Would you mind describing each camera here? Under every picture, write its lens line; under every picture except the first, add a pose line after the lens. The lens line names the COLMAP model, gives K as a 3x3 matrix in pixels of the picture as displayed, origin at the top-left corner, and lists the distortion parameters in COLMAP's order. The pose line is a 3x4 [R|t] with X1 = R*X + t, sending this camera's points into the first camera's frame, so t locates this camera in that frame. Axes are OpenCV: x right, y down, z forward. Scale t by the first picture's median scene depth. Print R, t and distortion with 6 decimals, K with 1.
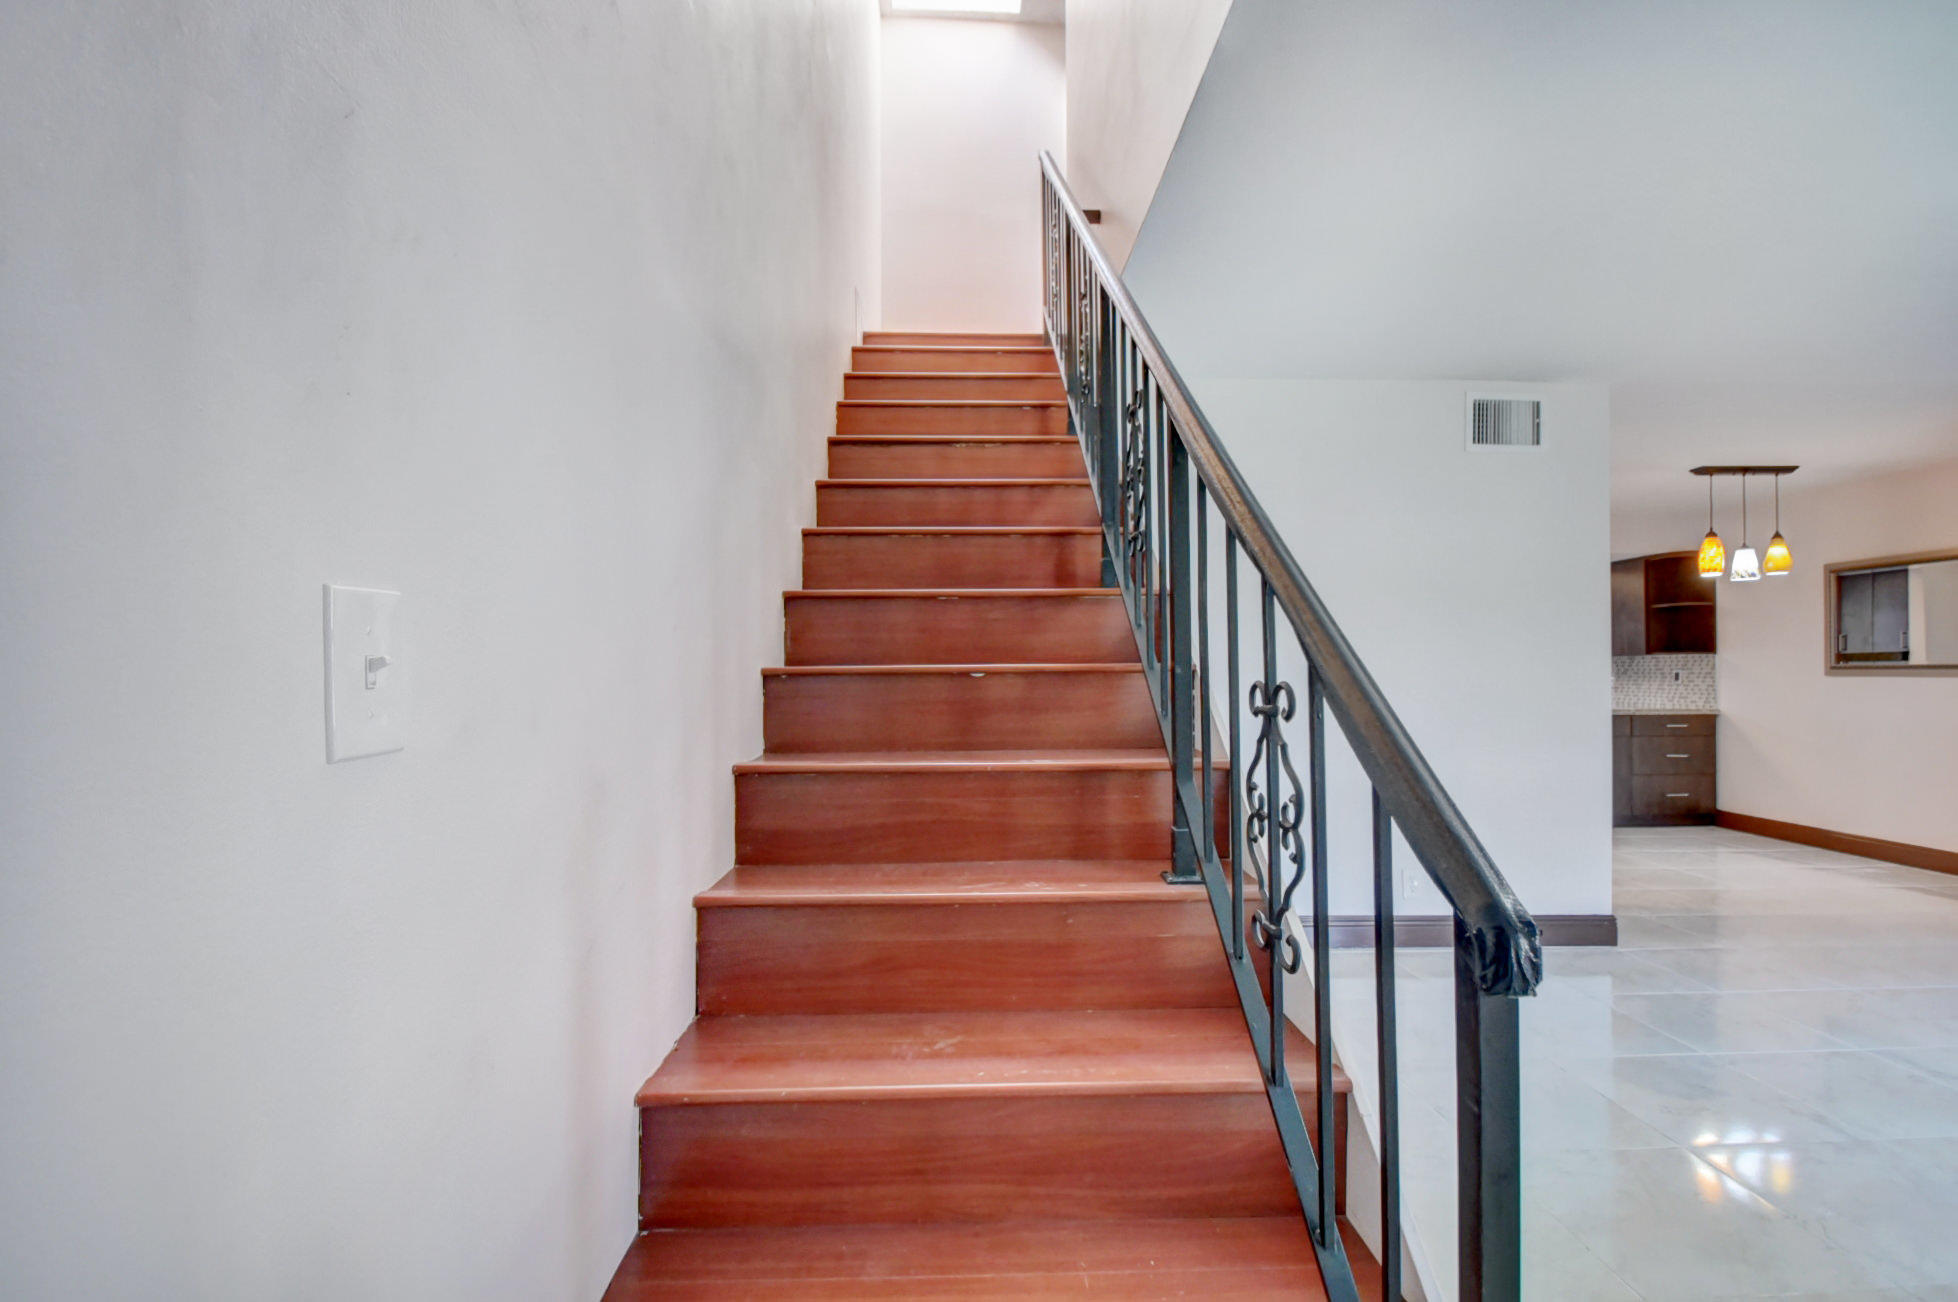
lens RADIAL K [[872.9, 0, 973.2], [0, 872.9, 671.6], [0, 0, 1]] dist [0.003405, -0.012802]
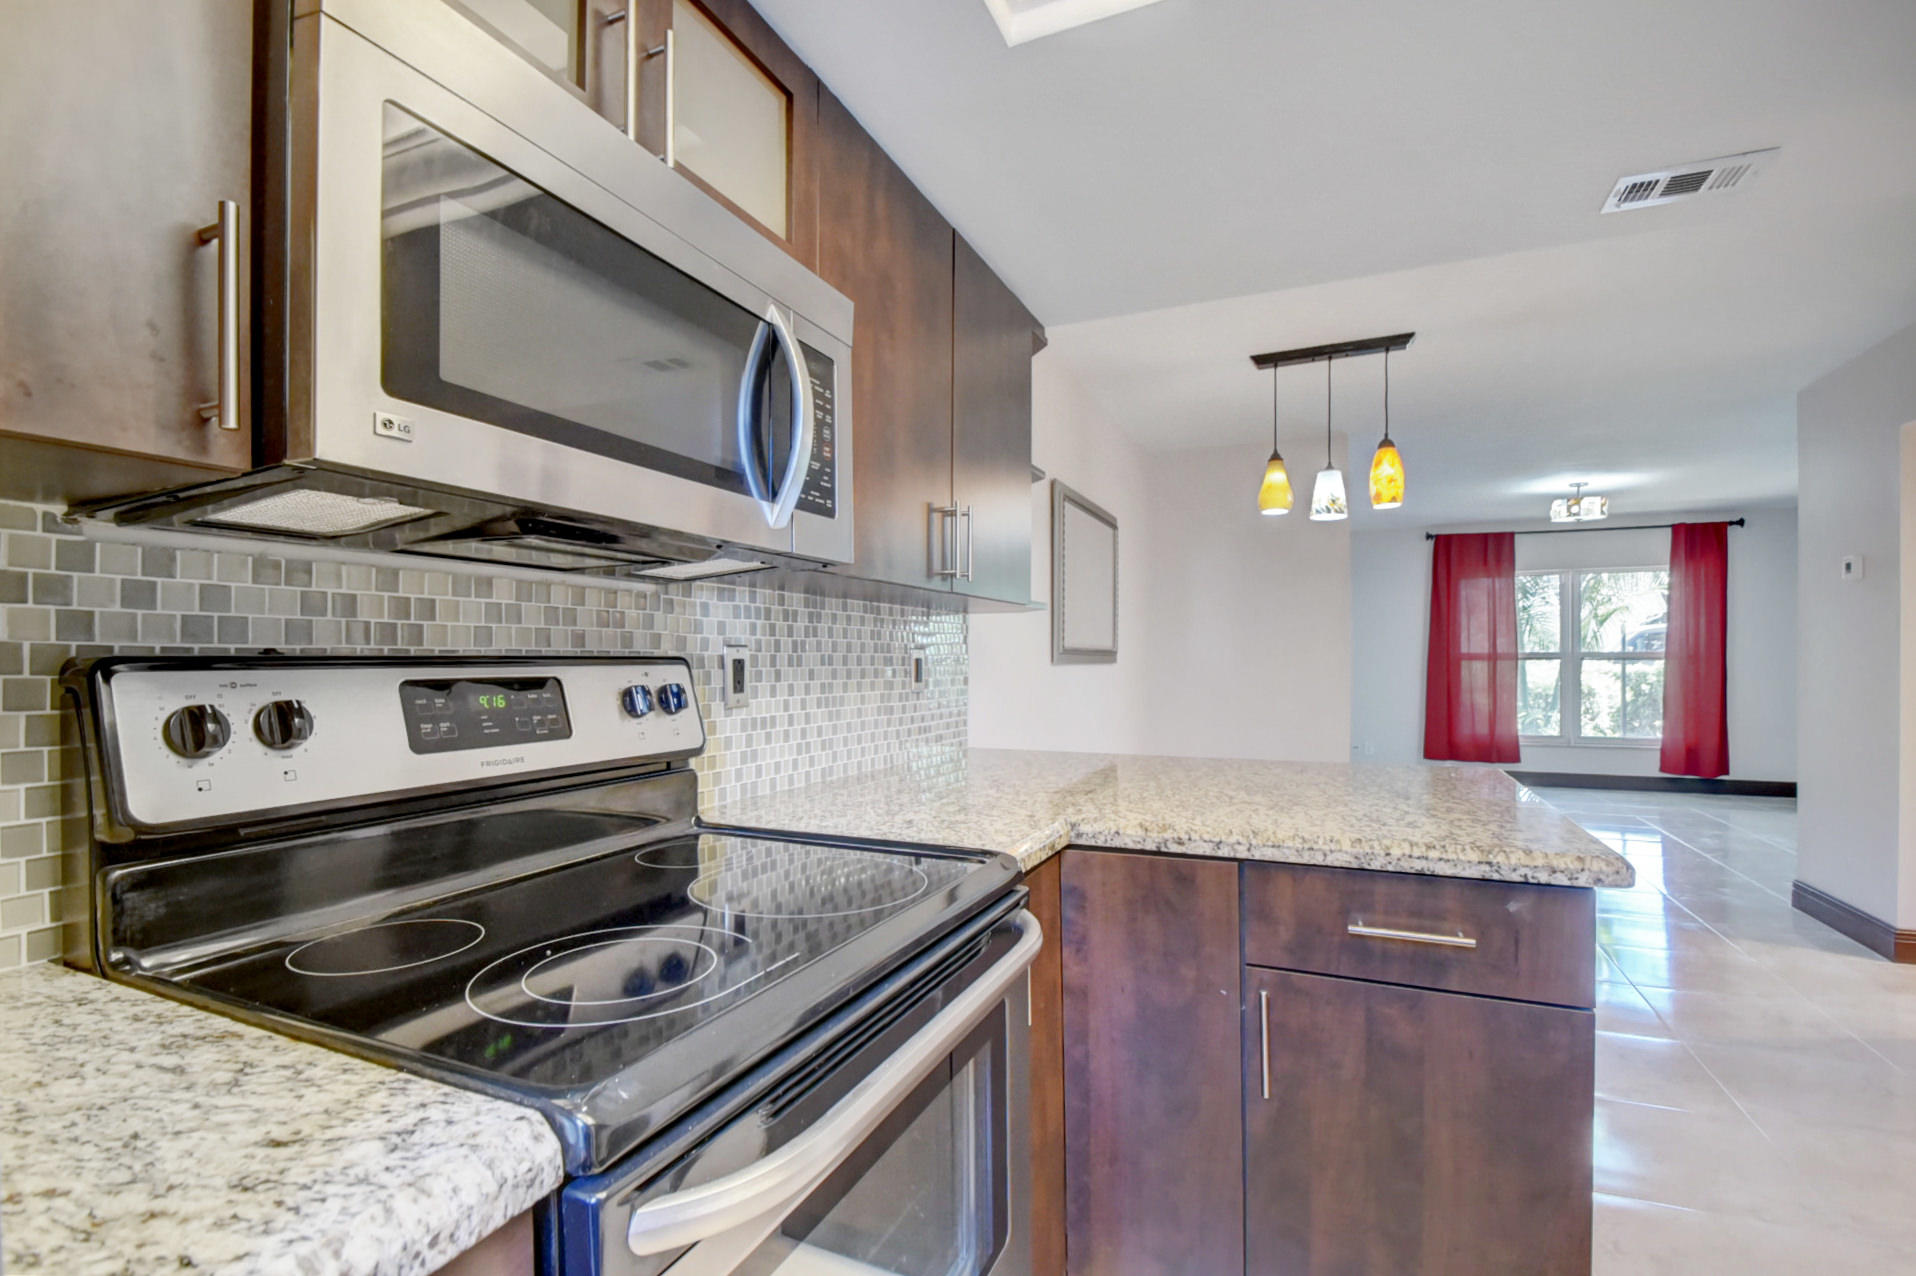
lens RADIAL K [[858.5, 0, 950.1], [0, 858.5, 663.6], [0, 0, 1]] dist [0.007355, -0.013304]
pose [[-0.899640, 0.004071, 0.436613, 1.227668], [0.003535, 0.999992, -0.002040, 0.007392], [-0.436617, -0.000292, -0.899647, 2.435365]]
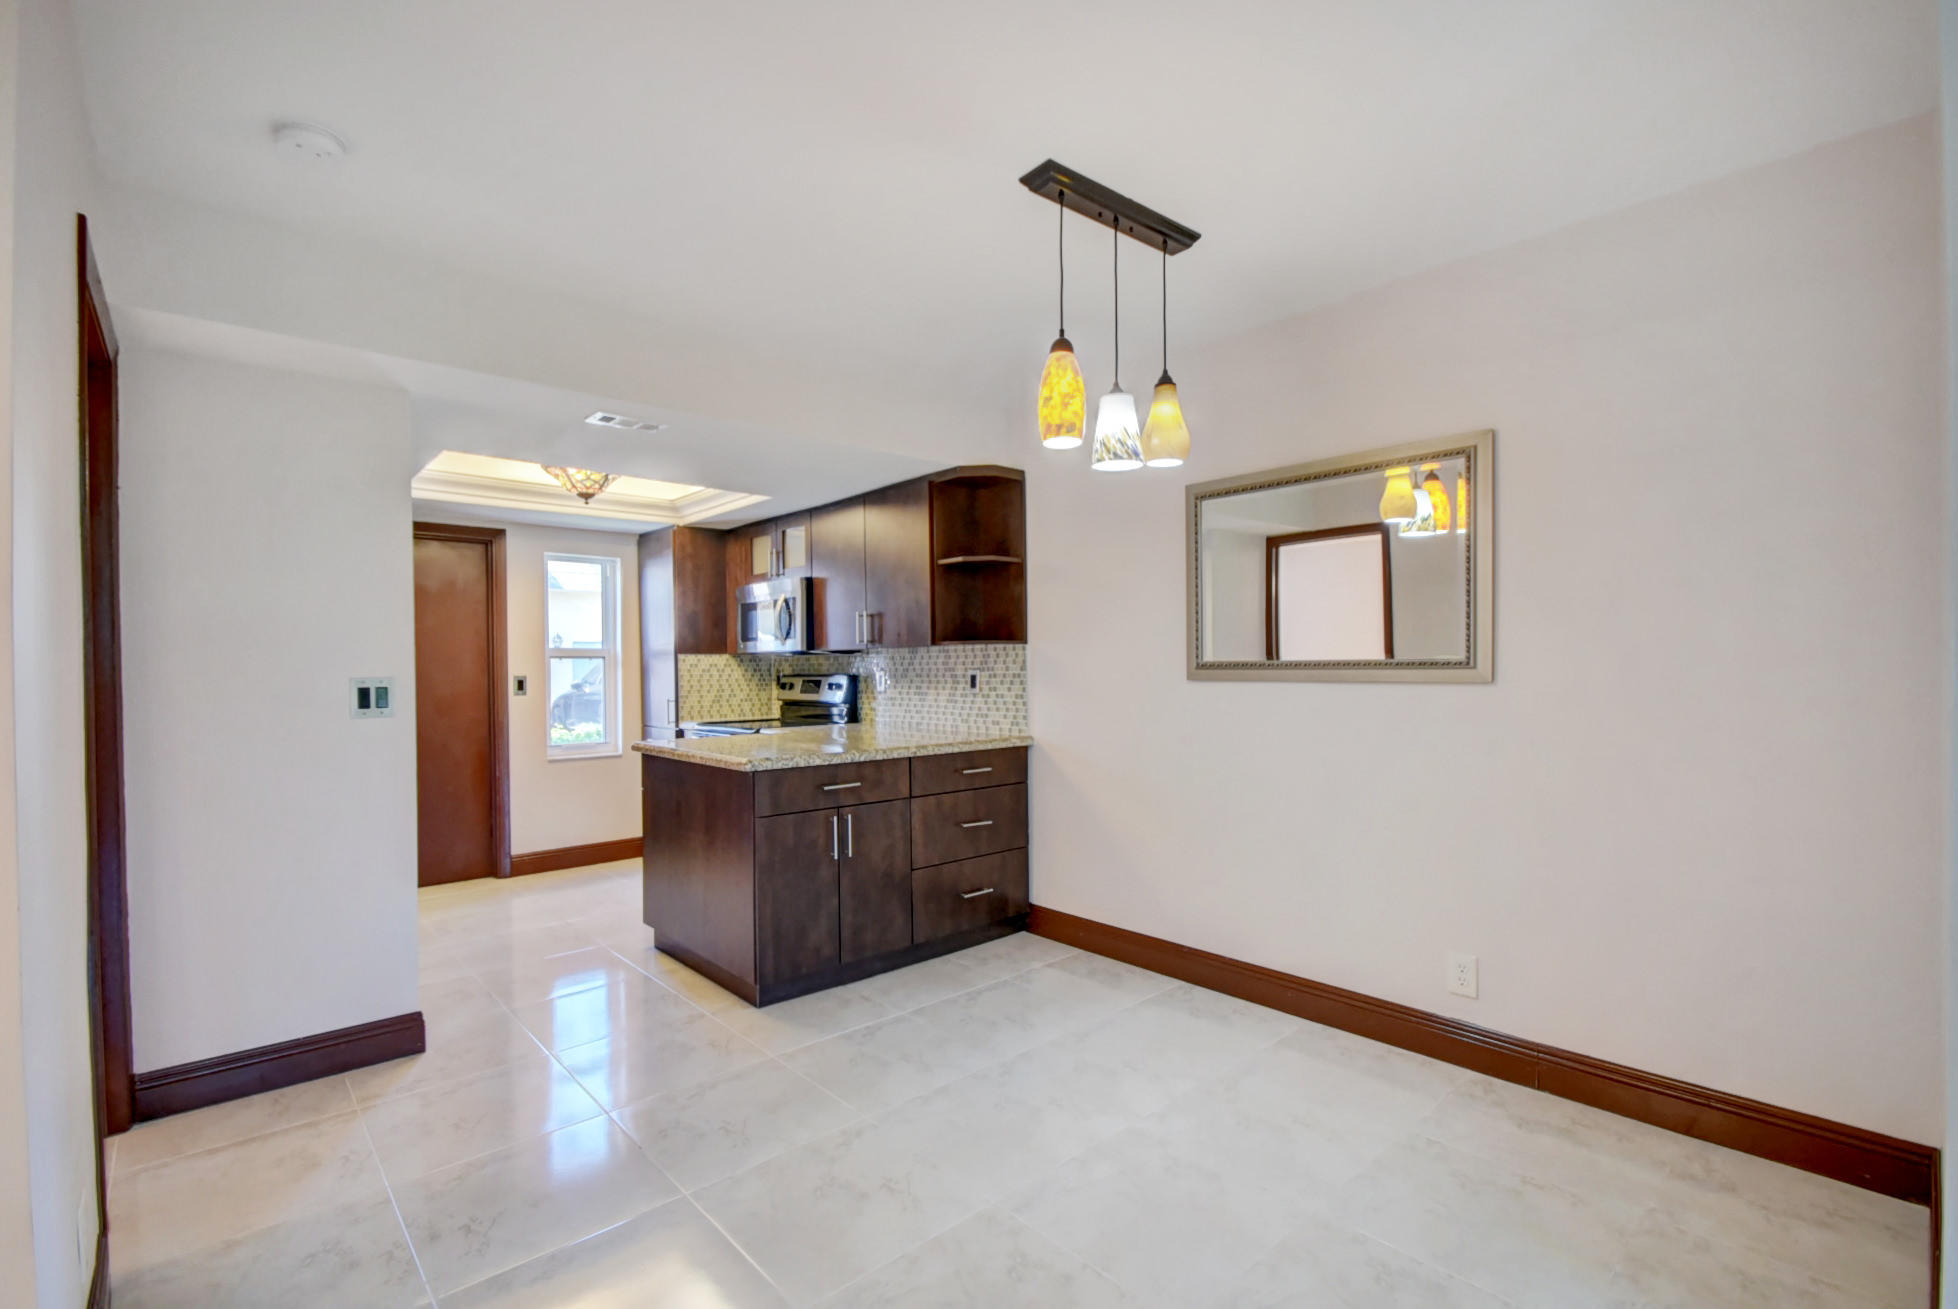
lens RADIAL K [[874.2, 0, 964.8], [0, 874.2, 673.5], [0, 0, 1]] dist [0.013588, -0.014411]
pose [[0.765772, -0.010438, 0.643028, 0.781158], [0.005529, 0.999938, 0.009648, -0.010459], [-0.643089, -0.003833, 0.765782, 1.016656]]
